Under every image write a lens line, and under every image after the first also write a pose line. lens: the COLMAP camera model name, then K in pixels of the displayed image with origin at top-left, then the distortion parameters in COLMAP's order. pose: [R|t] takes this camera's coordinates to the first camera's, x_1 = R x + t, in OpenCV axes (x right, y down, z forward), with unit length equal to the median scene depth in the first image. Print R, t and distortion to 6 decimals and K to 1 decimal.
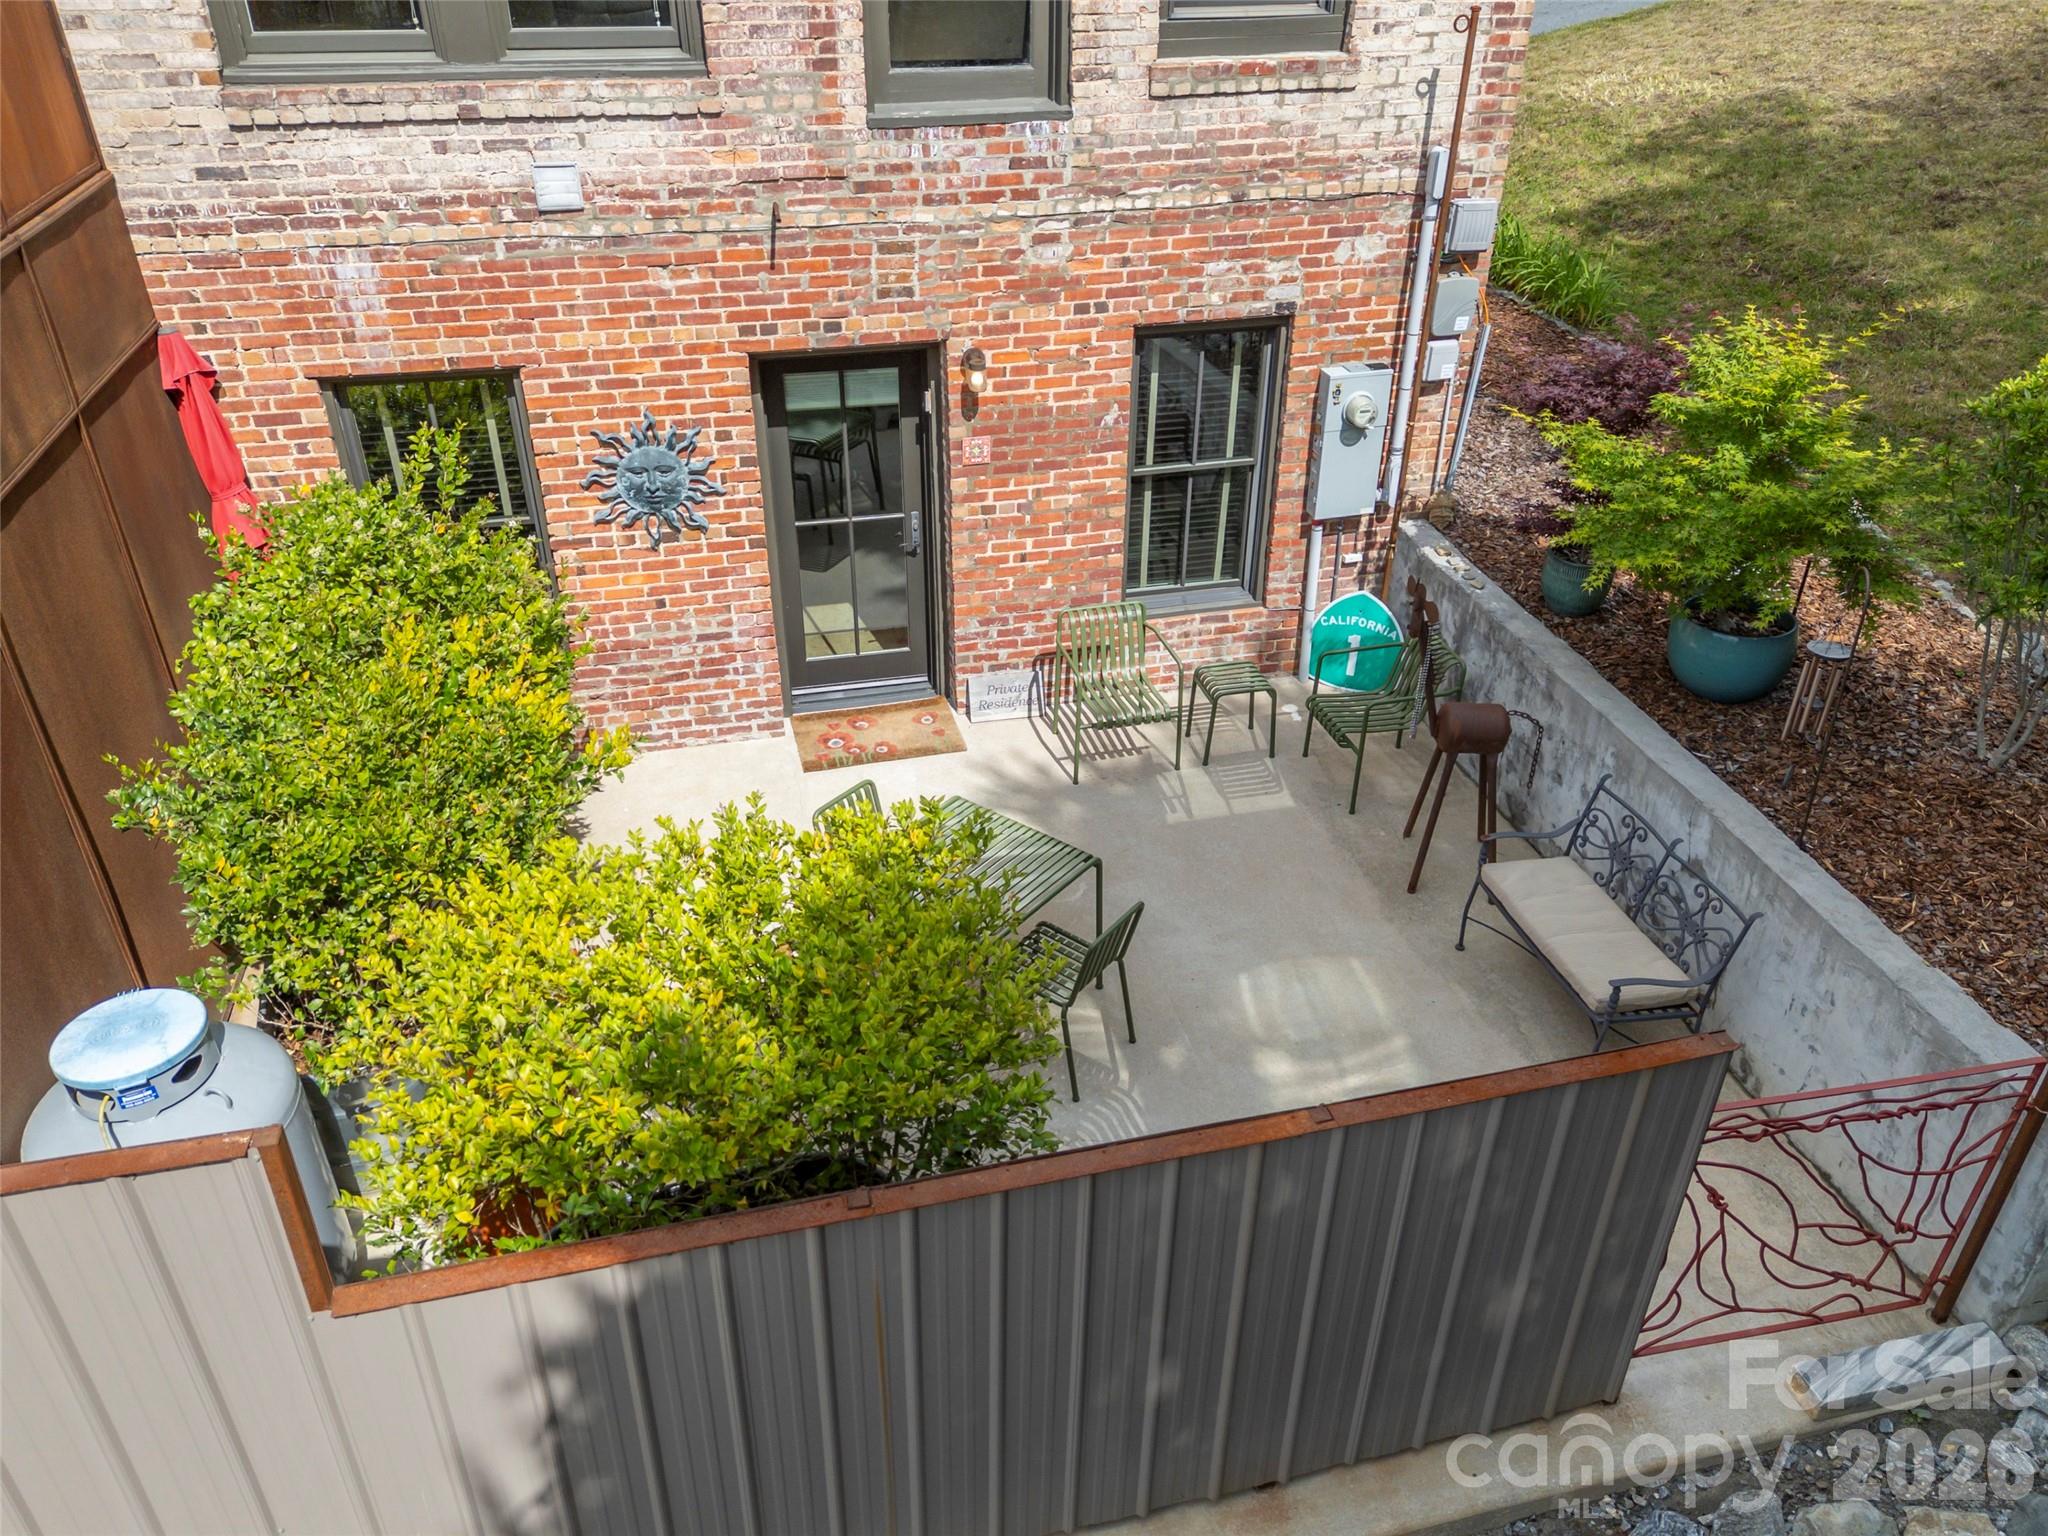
lens RADIAL K [[1500.7, 0, 1024.0], [0, 1500.7, 768.0], [0, 0, 1]] dist [0.076873, -0.061470]
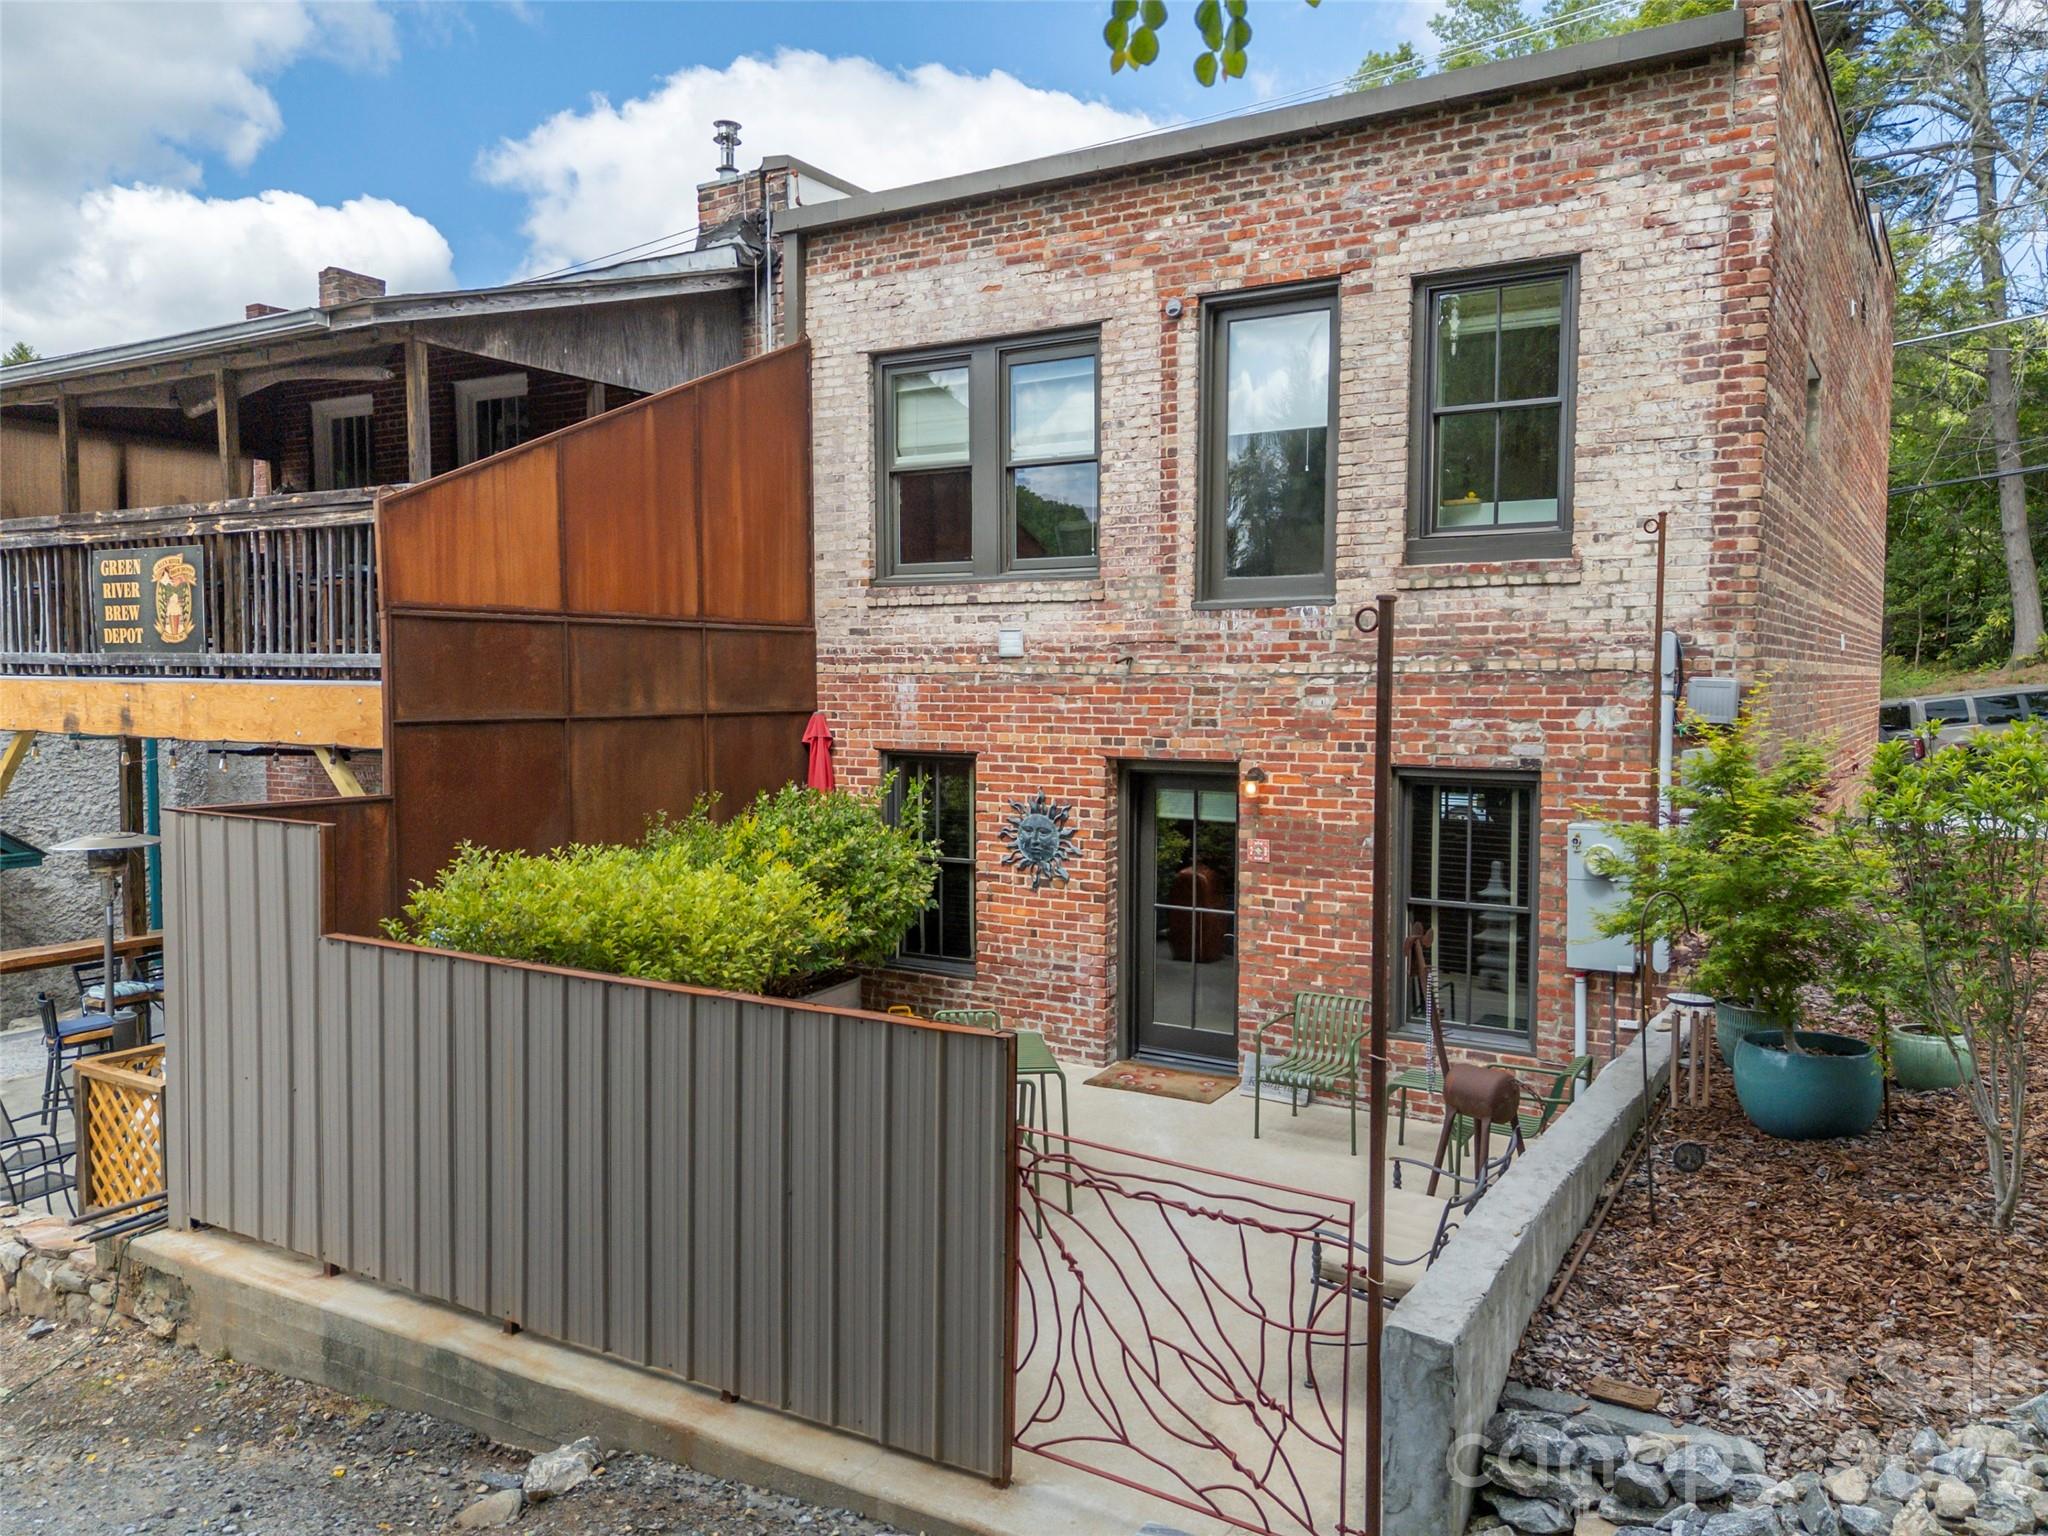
lens RADIAL K [[1488.7, 0, 1024.0], [0, 1488.7, 768.0], [0, 0, 1]] dist [0.119586, -0.154467]
pose [[0.707773, 0.043910, -0.705074, 0.740523], [-0.371418, 0.872118, -0.318527, 0.204758], [0.600921, 0.487322, 0.633571, 0.078984]]
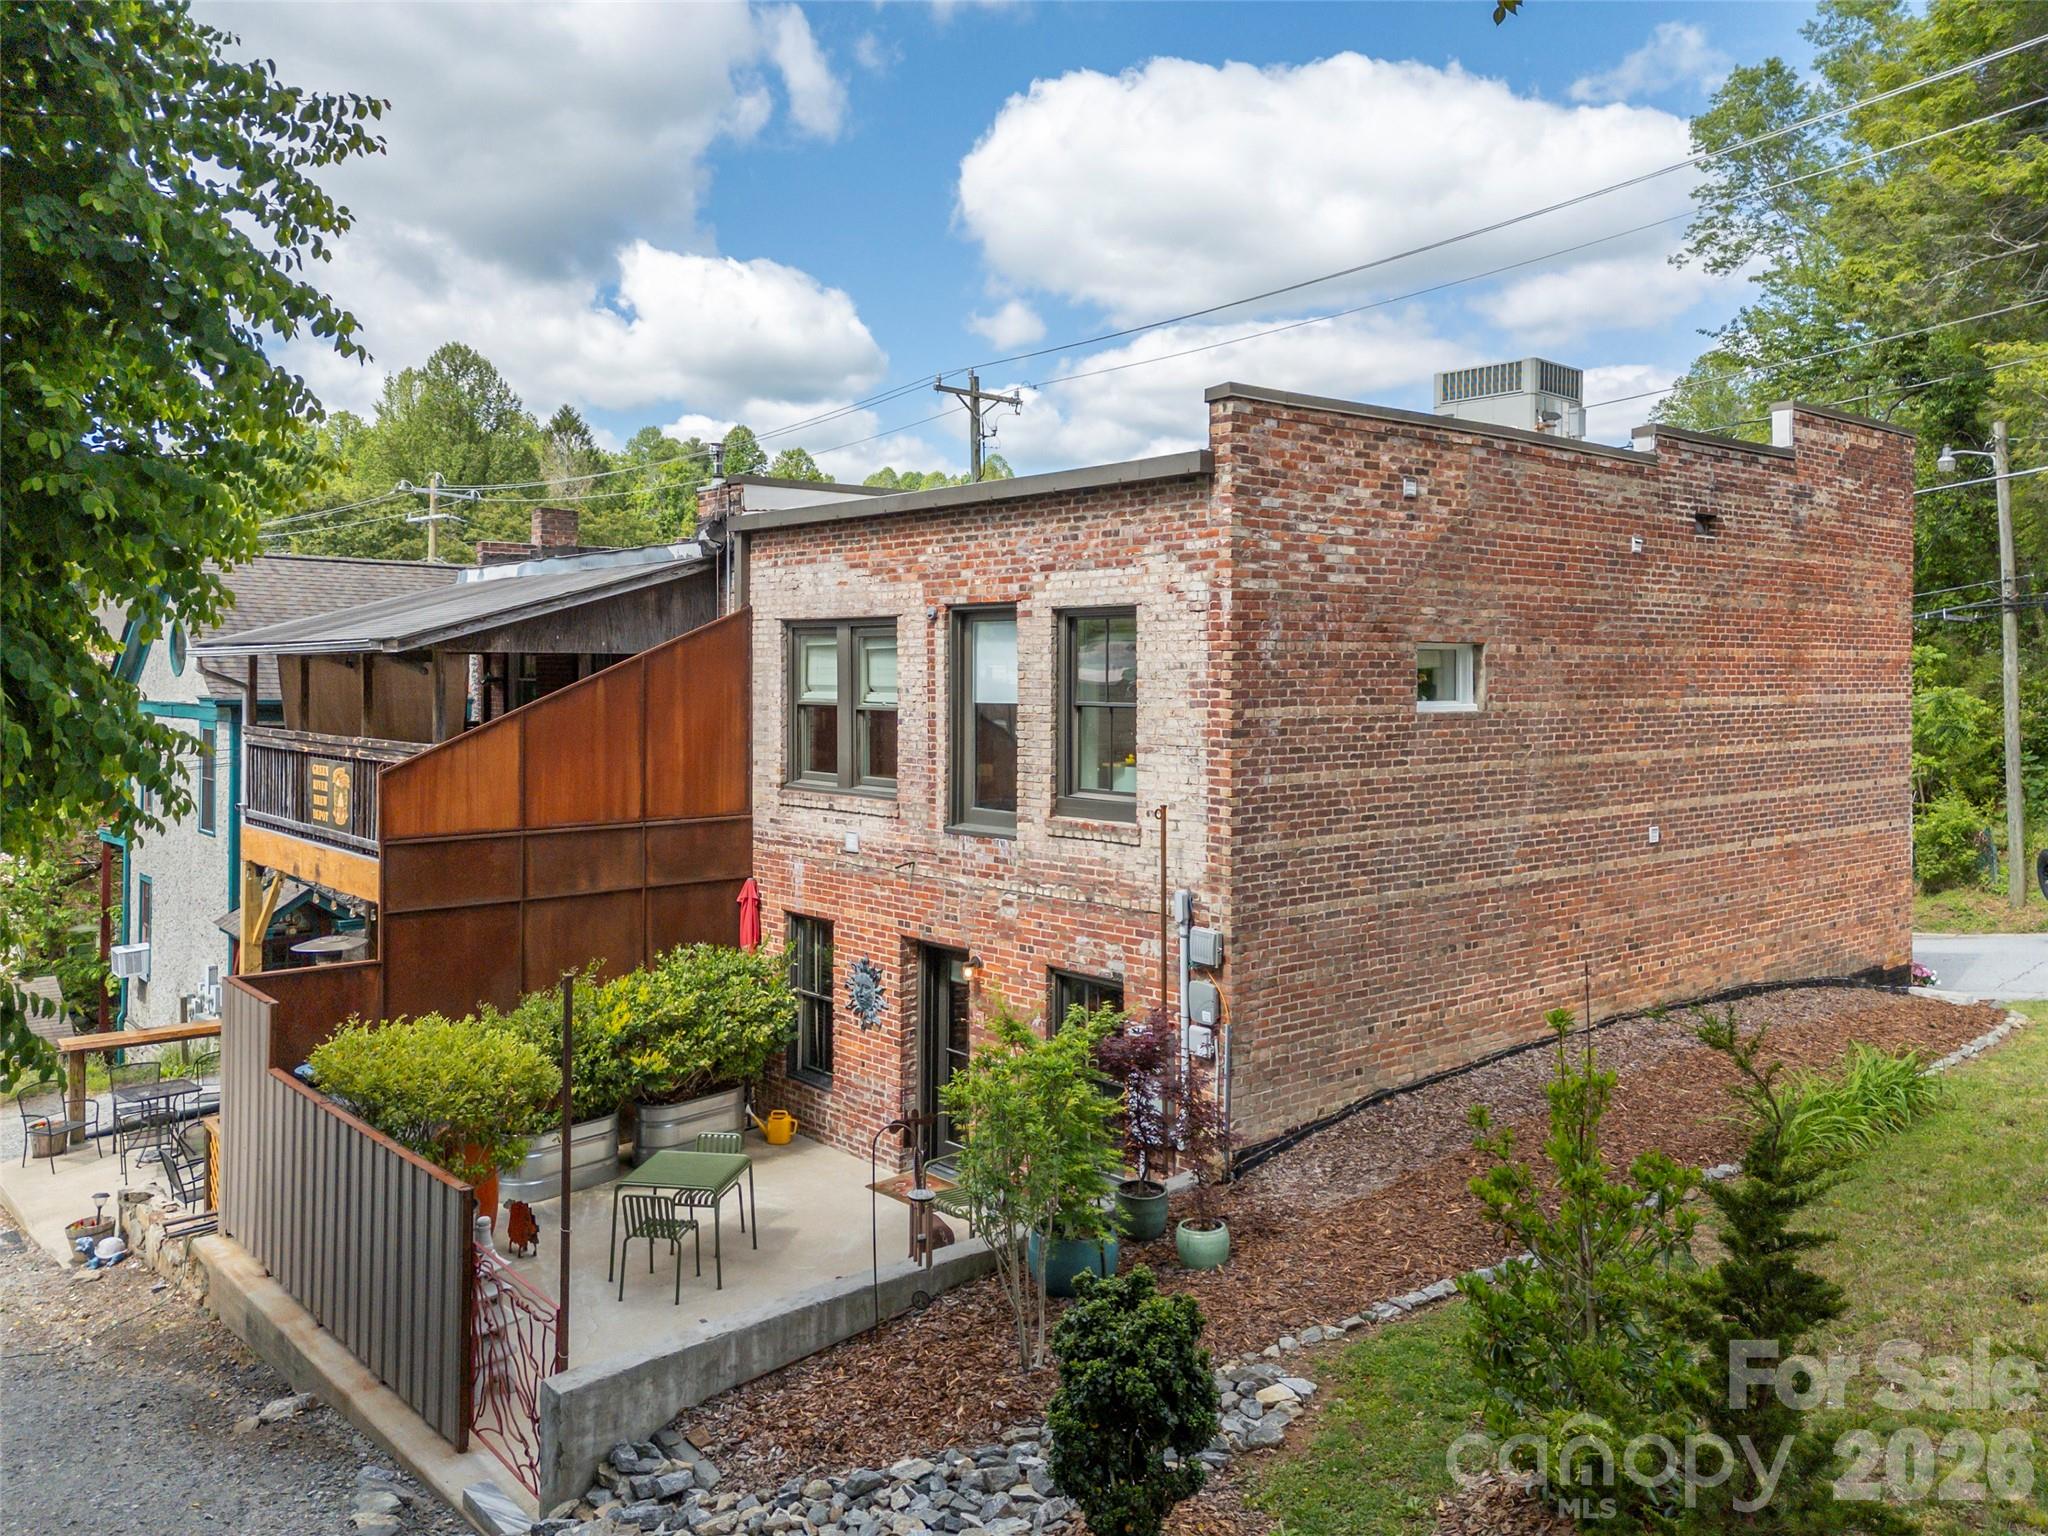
lens RADIAL K [[1525.3, 0, 1024.7], [0, 1525.3, 696.7], [0, 0, 1]] dist [0.132149, -0.166178]
pose [[0.465828, 0.013466, -0.884773, 1.557023], [-0.466841, 0.853148, -0.232804, -0.156056], [0.751707, 0.521495, 0.403707, 0.195661]]
